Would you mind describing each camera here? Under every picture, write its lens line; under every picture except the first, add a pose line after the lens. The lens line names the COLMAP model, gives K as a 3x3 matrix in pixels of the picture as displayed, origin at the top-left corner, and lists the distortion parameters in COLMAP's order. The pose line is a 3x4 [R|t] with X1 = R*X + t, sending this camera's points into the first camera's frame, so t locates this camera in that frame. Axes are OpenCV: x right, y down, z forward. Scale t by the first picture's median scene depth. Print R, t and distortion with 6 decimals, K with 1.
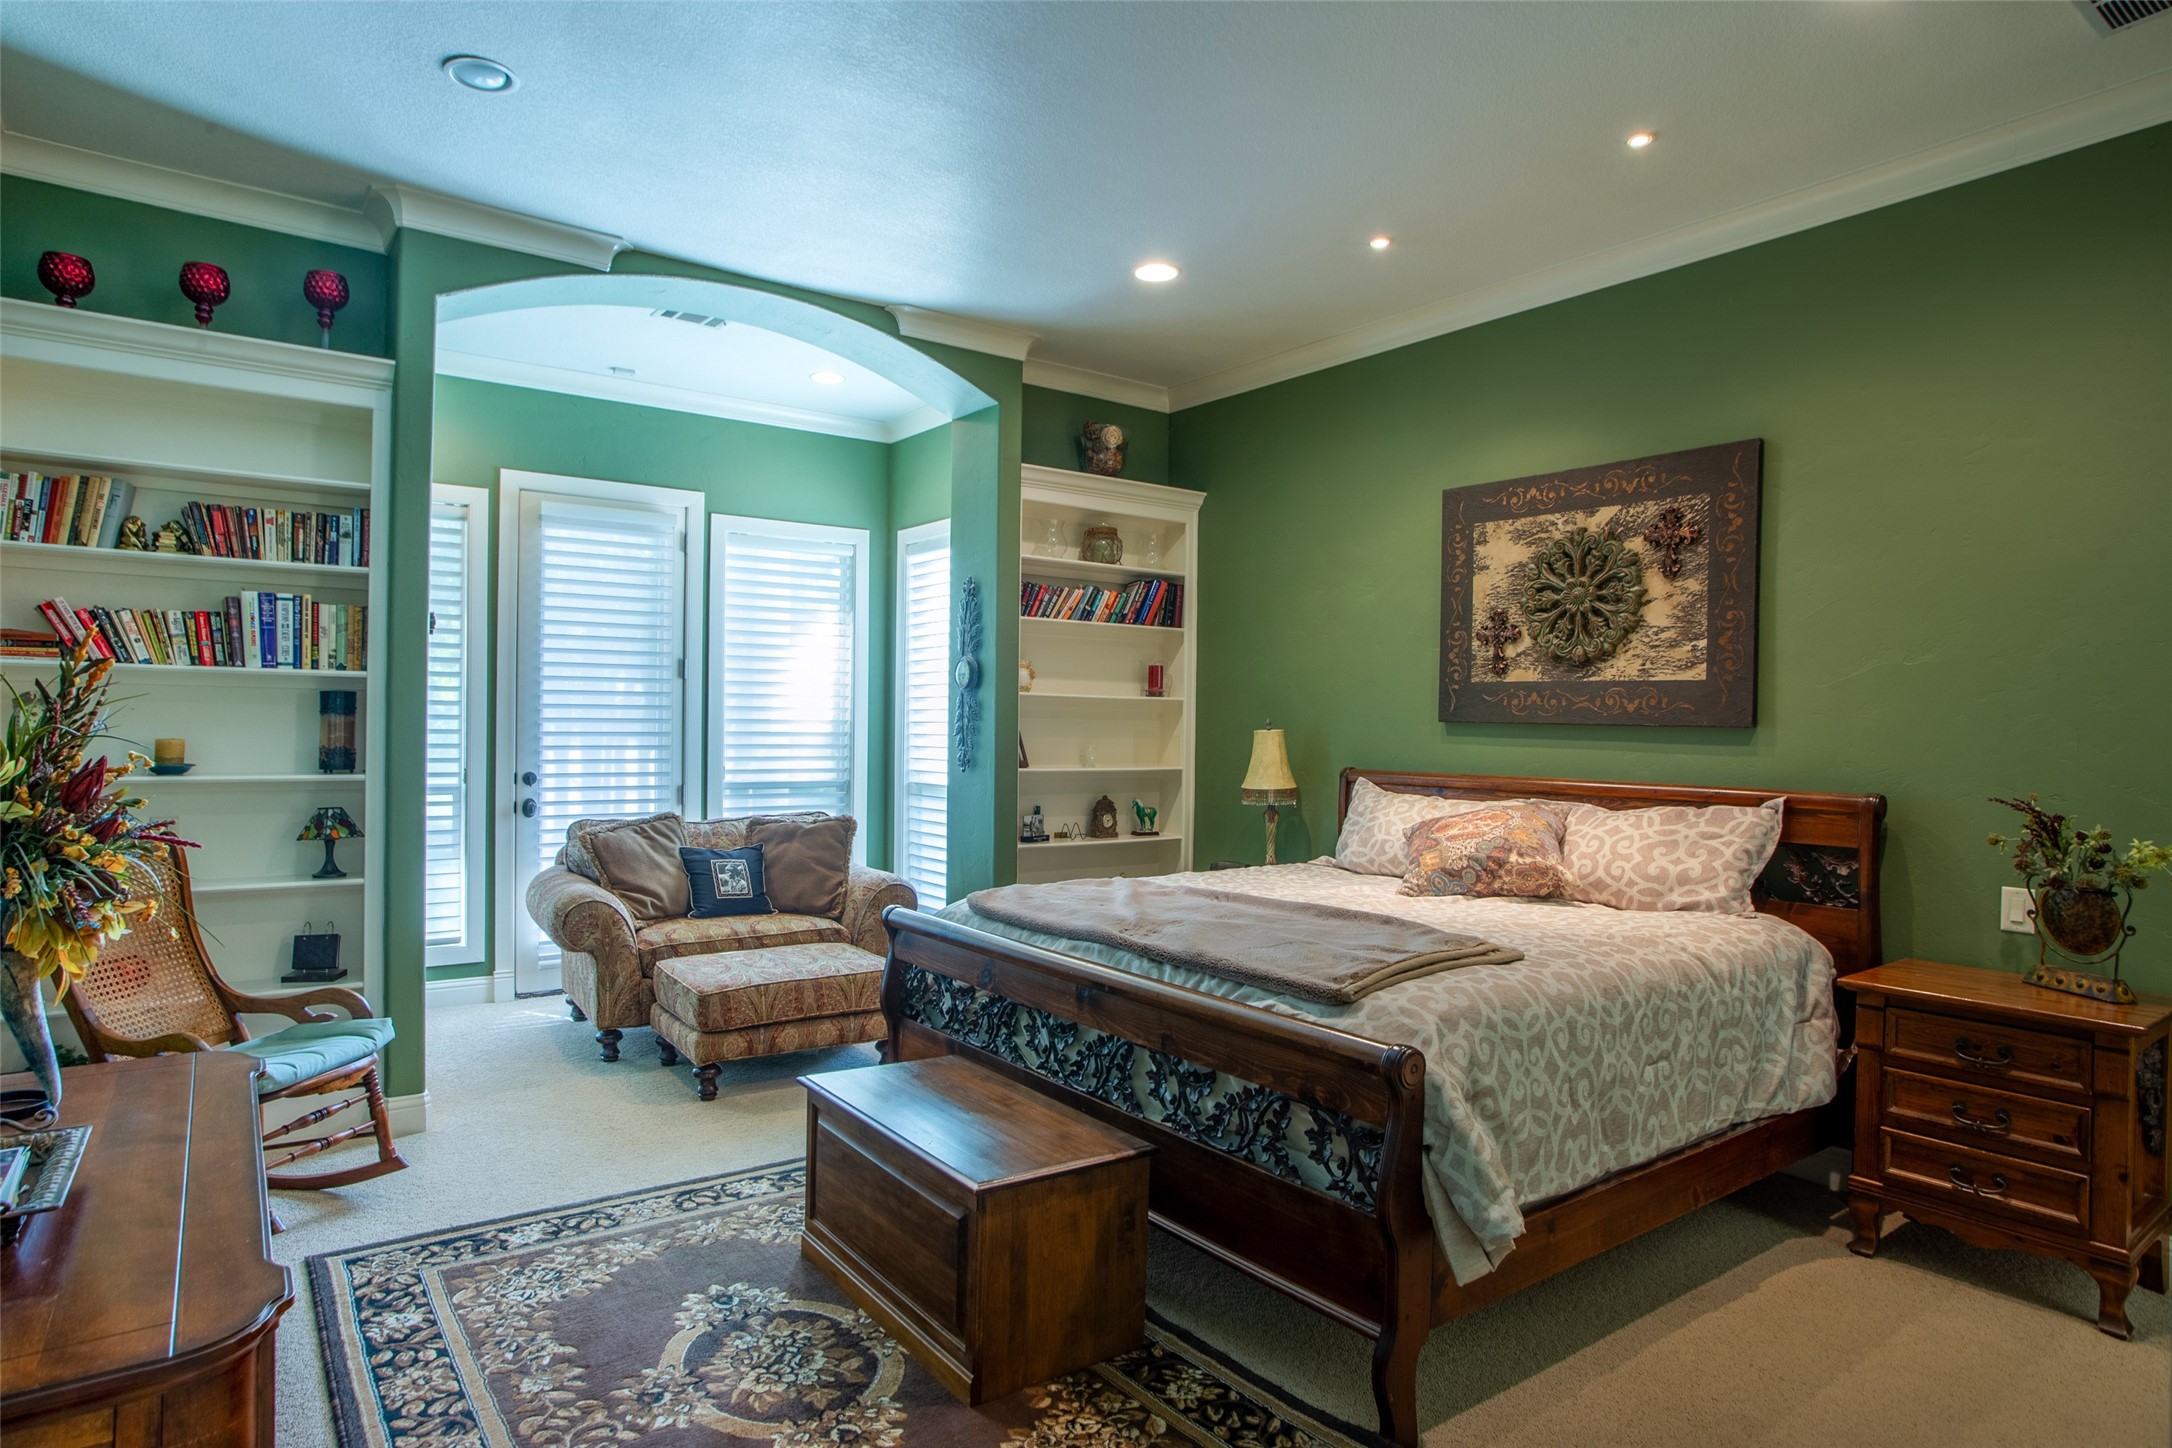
lens RADIAL K [[1200.0, 0, 1077.2], [0, 1200.0, 726.9], [0, 0, 1]] dist [0.000872, 0.002349]
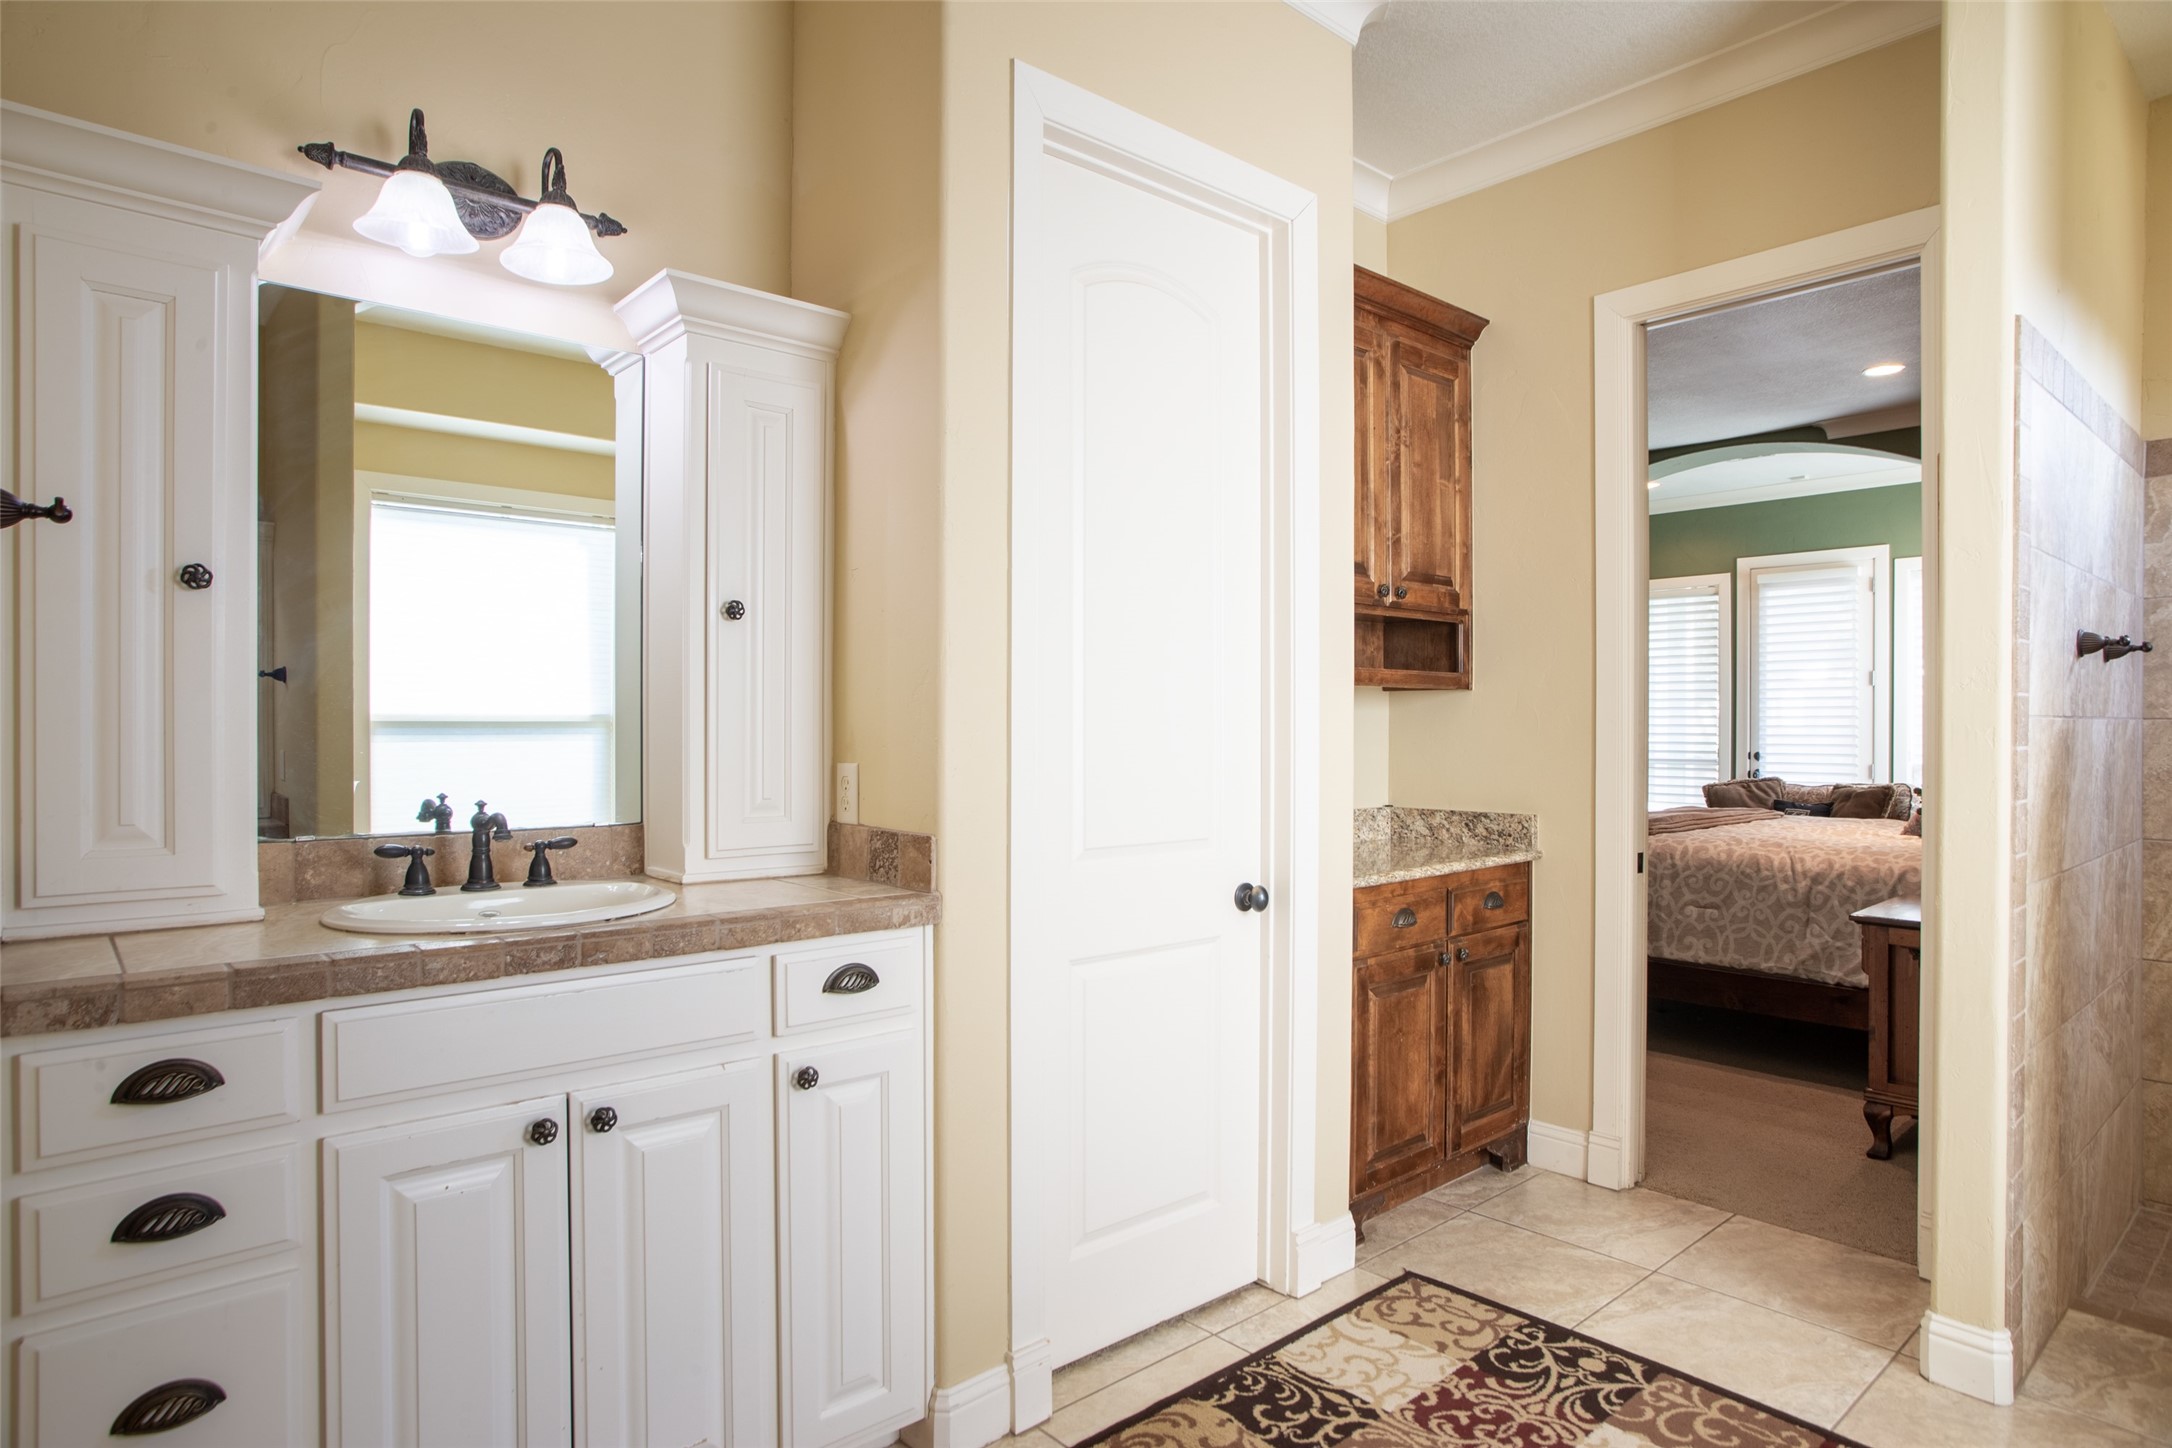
lens RADIAL K [[1200.0, 0, 1077.2], [0, 1200.0, 726.9], [0, 0, 1]] dist [0.000872, 0.002349]
pose [[0.097809, -0.005593, -0.995189, 1.005522], [-0.009190, 0.999936, -0.006523, 0.023601], [0.995163, 0.009784, 0.097752, -0.012443]]
